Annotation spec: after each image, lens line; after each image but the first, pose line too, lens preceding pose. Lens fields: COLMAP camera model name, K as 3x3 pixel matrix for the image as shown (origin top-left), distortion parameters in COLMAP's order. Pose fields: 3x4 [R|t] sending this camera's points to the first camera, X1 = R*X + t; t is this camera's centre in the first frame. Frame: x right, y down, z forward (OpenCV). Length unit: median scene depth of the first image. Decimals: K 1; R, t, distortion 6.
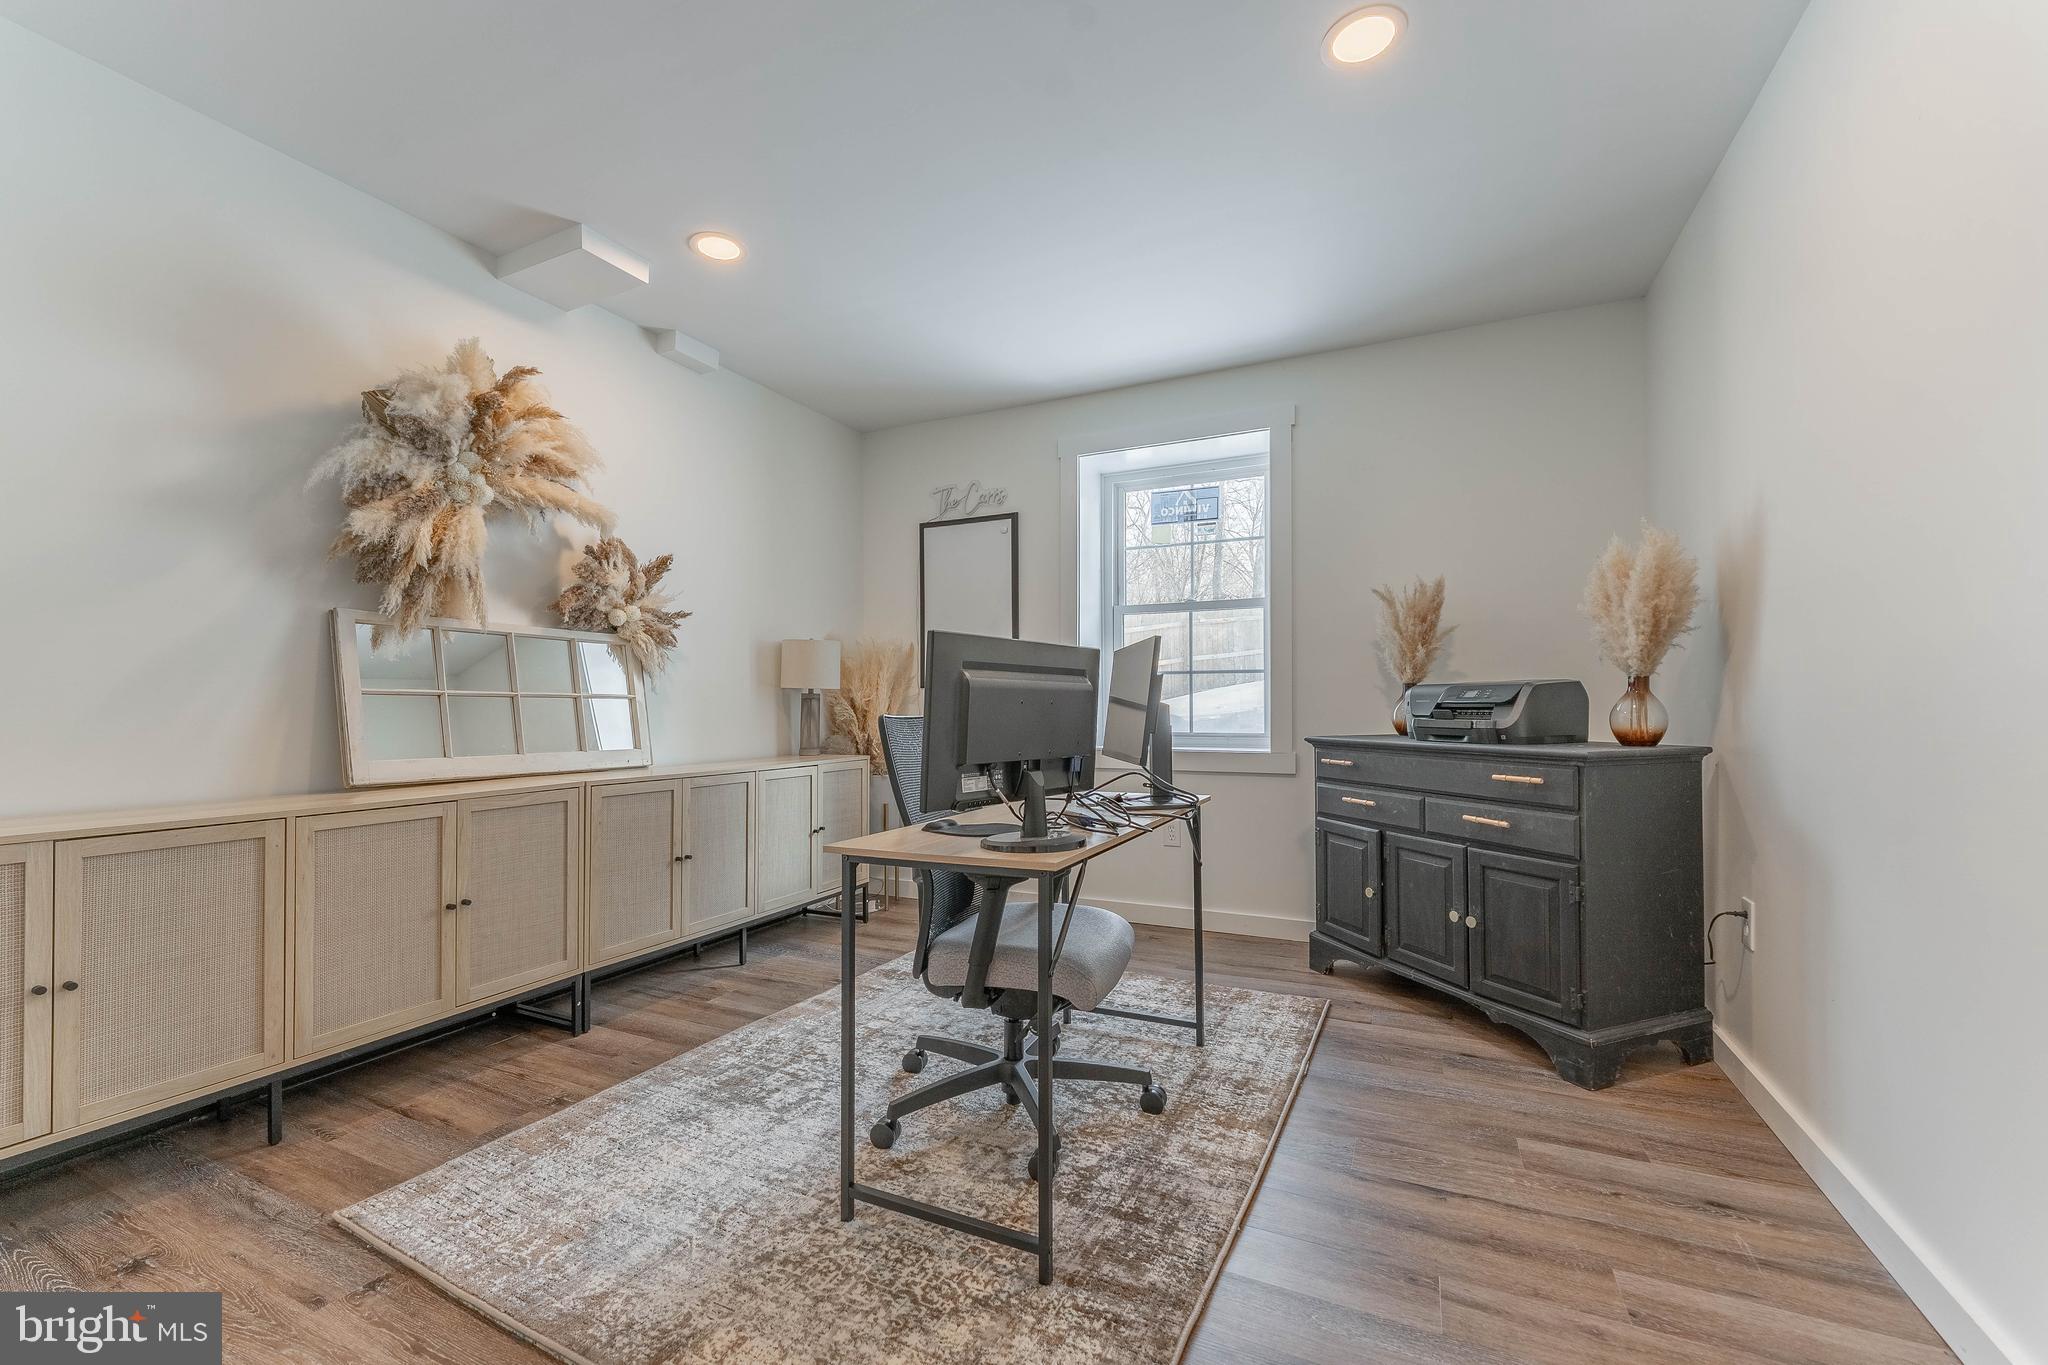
lens RADIAL K [[820.2, 0, 1009.2], [0, 820.2, 698.5], [0, 0, 1]] dist [-0.005089, 0.000535]
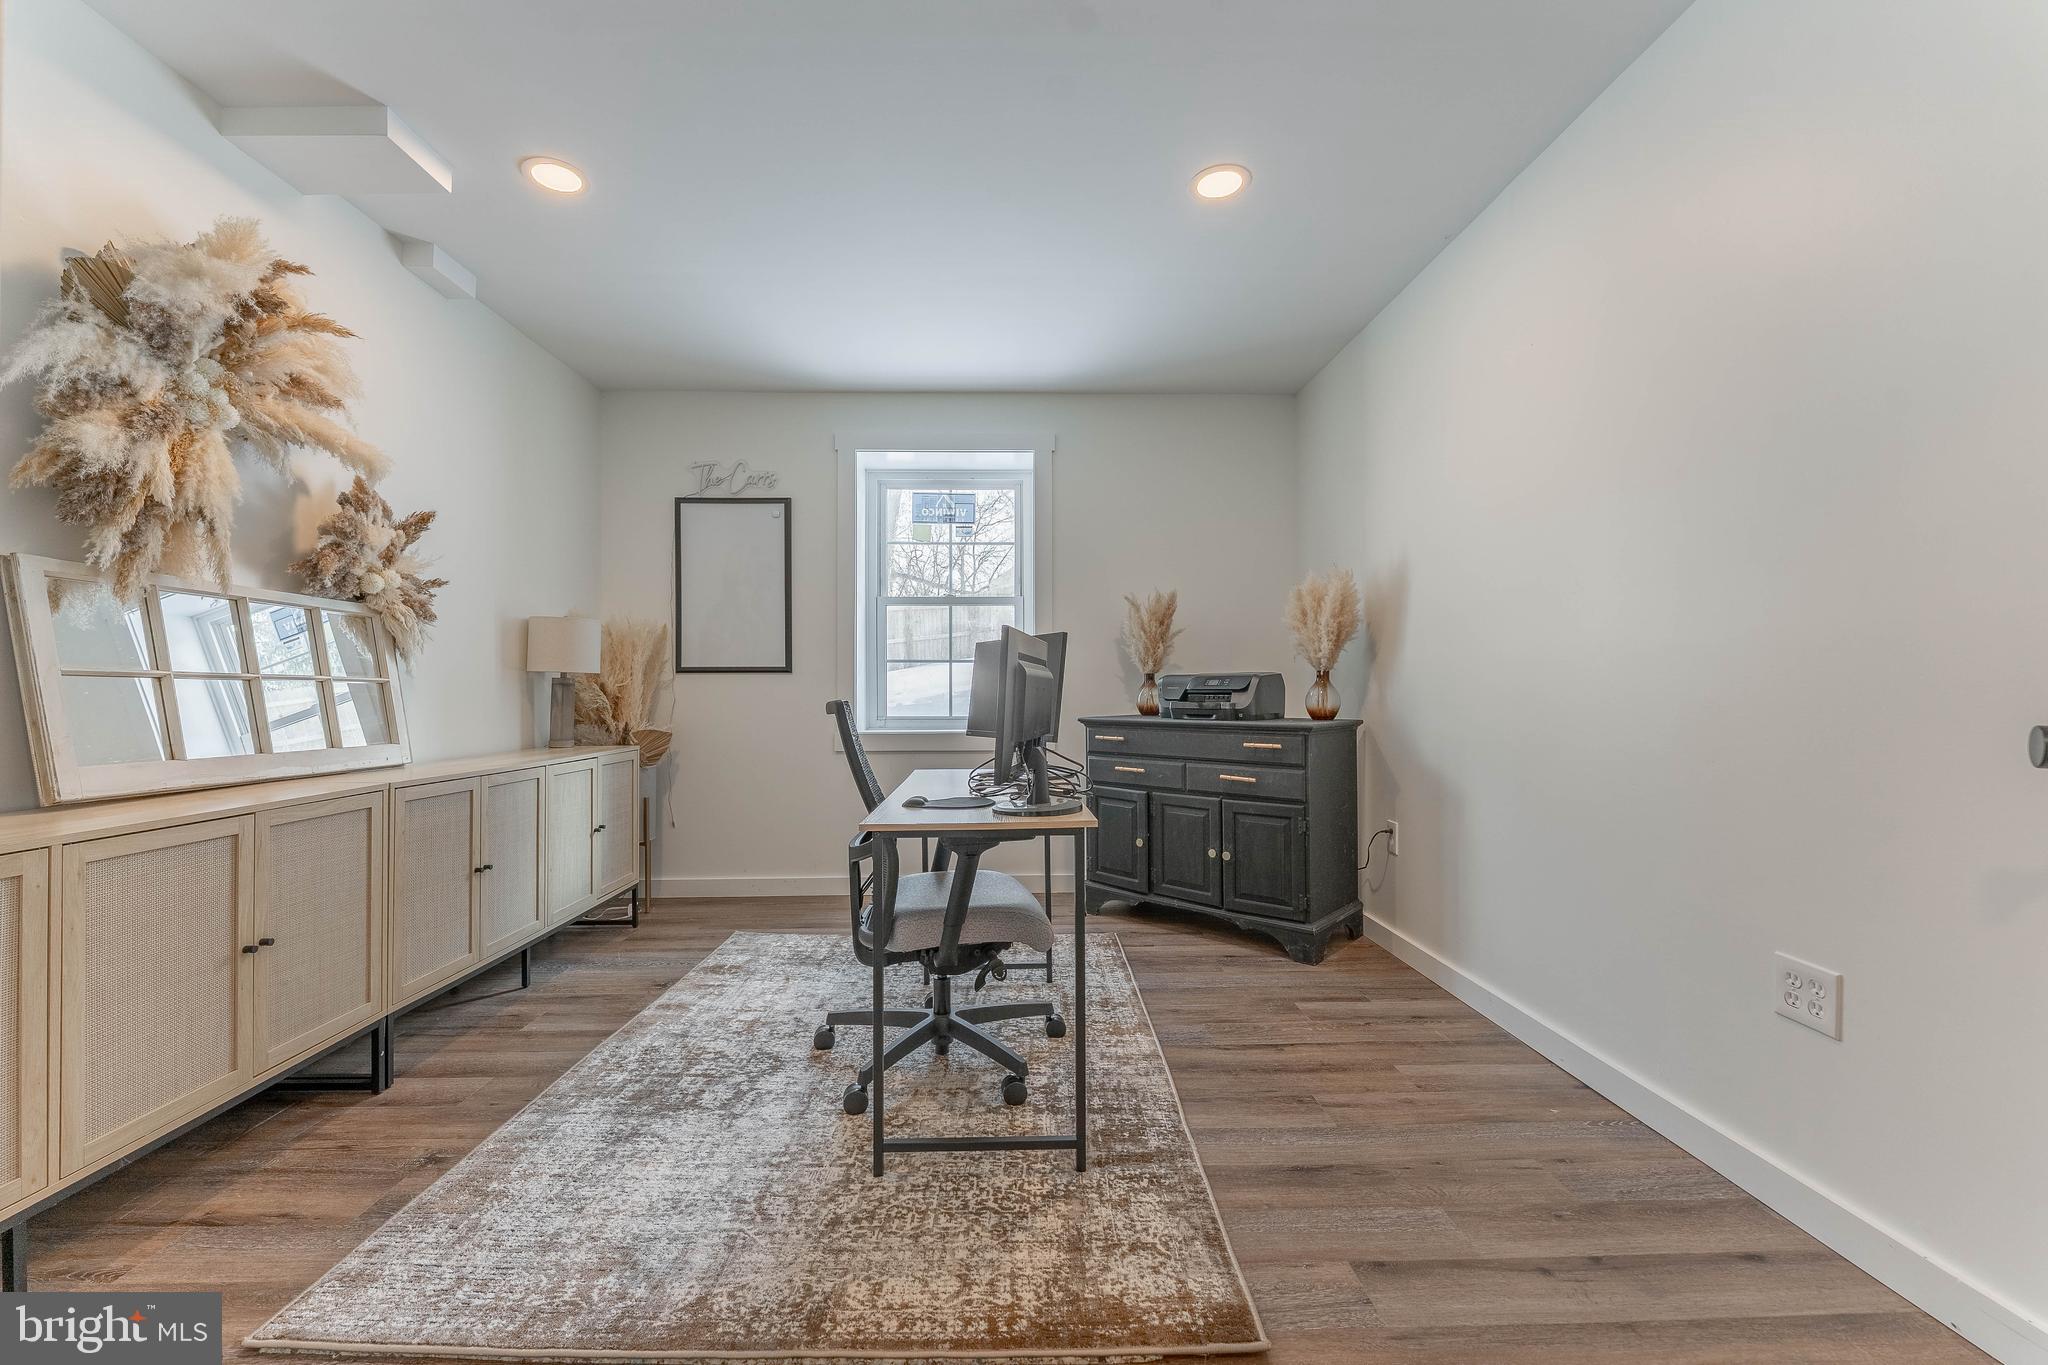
lens RADIAL K [[820.2, 0, 1000.7], [0, 820.2, 684.5], [0, 0, 1]] dist [-0.005089, 0.000535]
pose [[0.893457, 0.004014, 0.449132, -0.364453], [-0.003921, 0.999992, -0.001138, 0.000467], [-0.449132, -0.000744, 0.893465, -0.013920]]
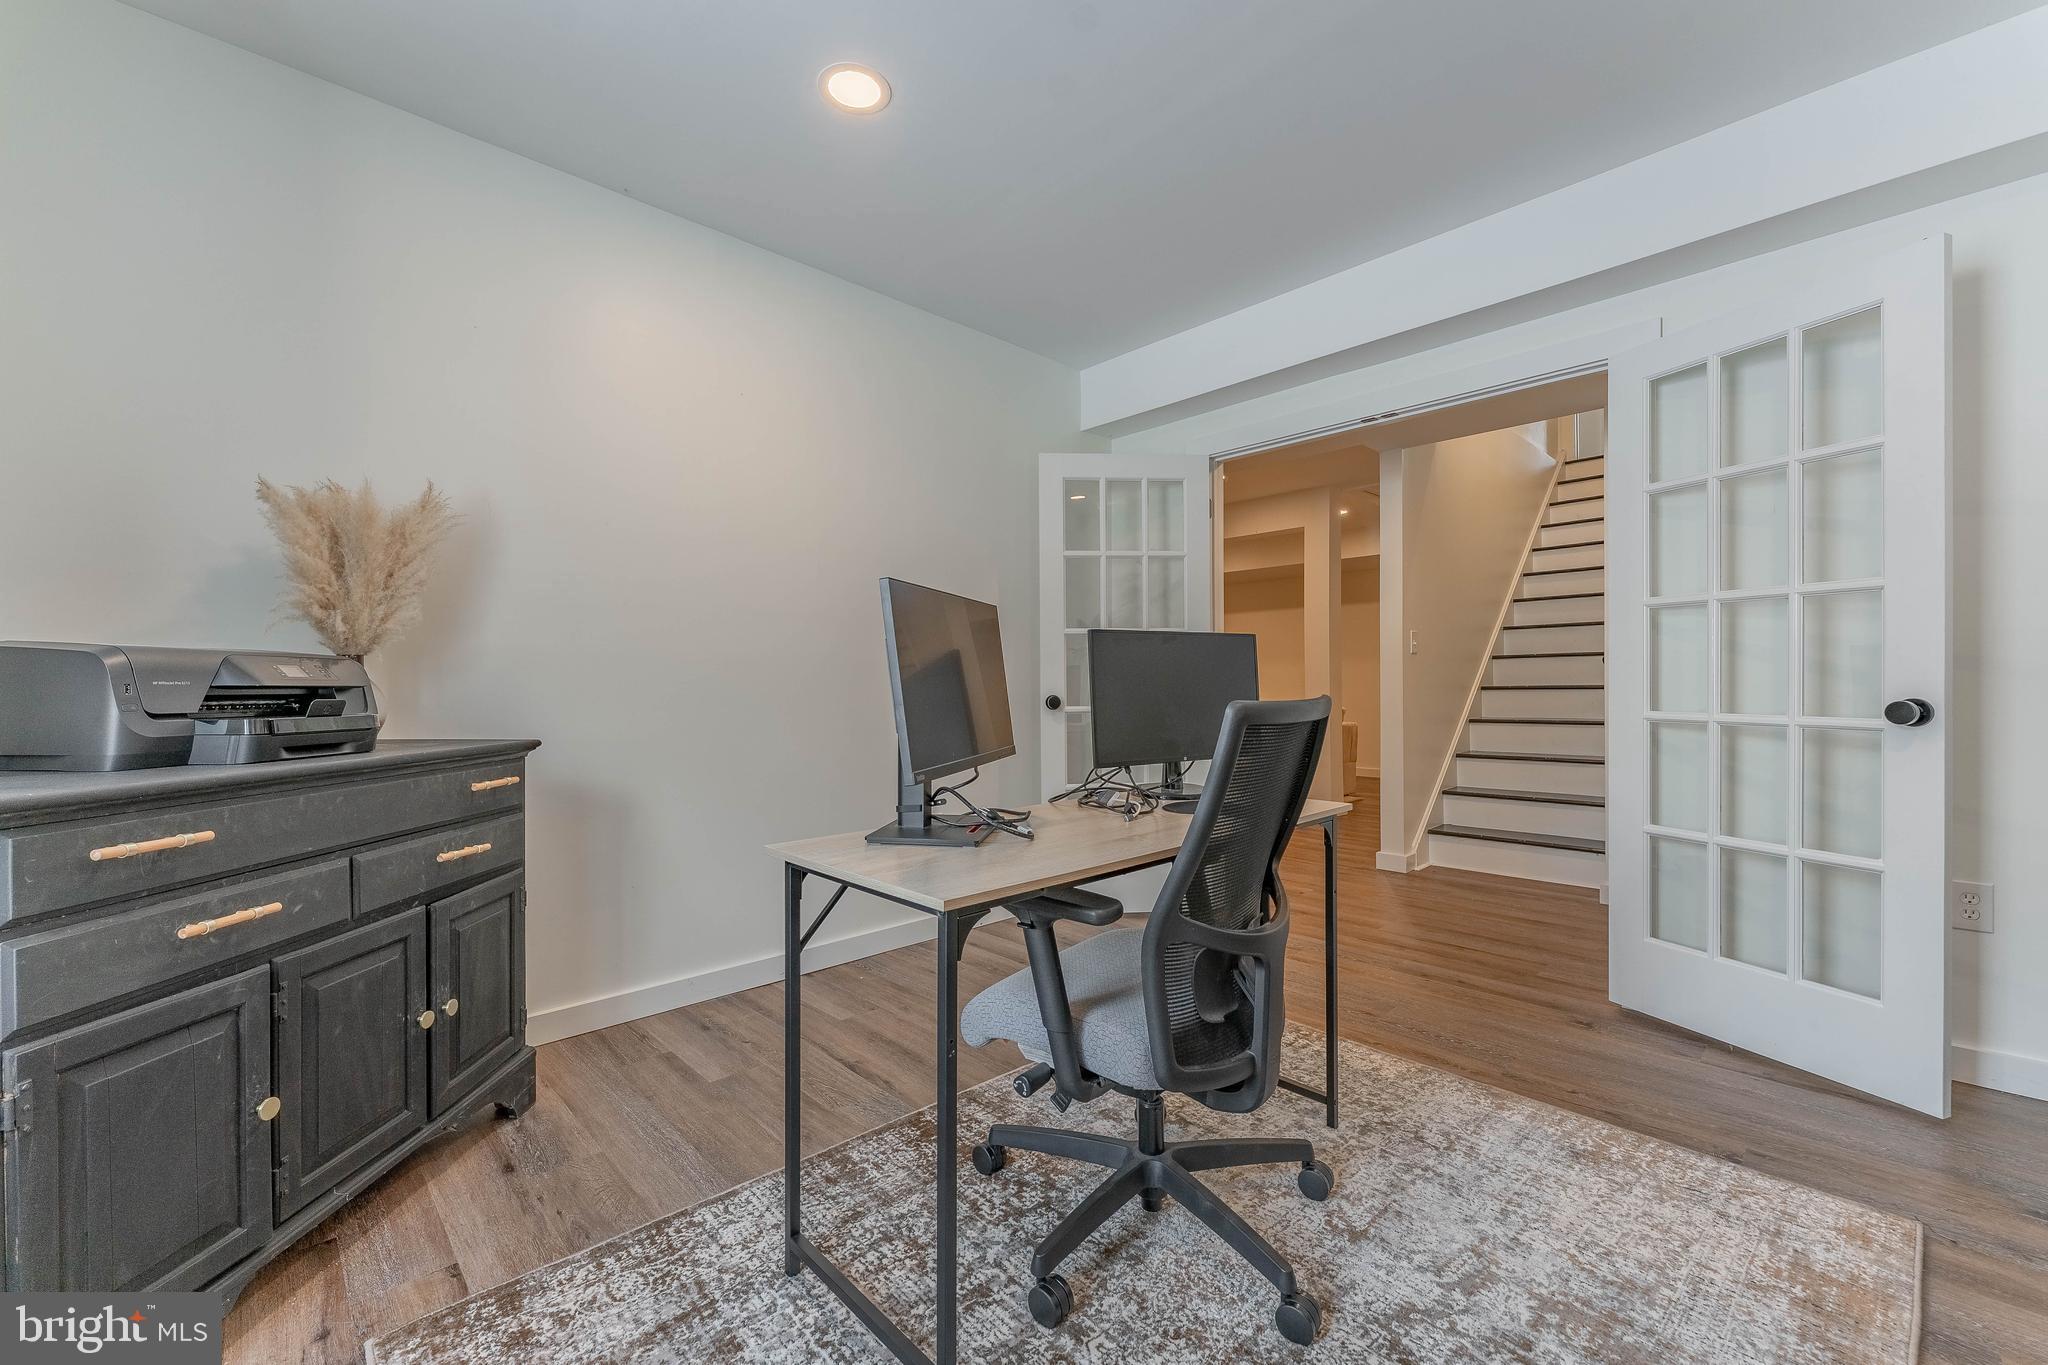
lens RADIAL K [[820.2, 0, 1025.6], [0, 820.2, 683.6], [0, 0, 1]] dist [-0.005089, 0.000535]
pose [[-0.940142, 0.005304, 0.340743, -0.126638], [0.001881, 0.999944, -0.010374, 0.010391], [-0.340779, -0.009112, -0.940099, 1.532304]]
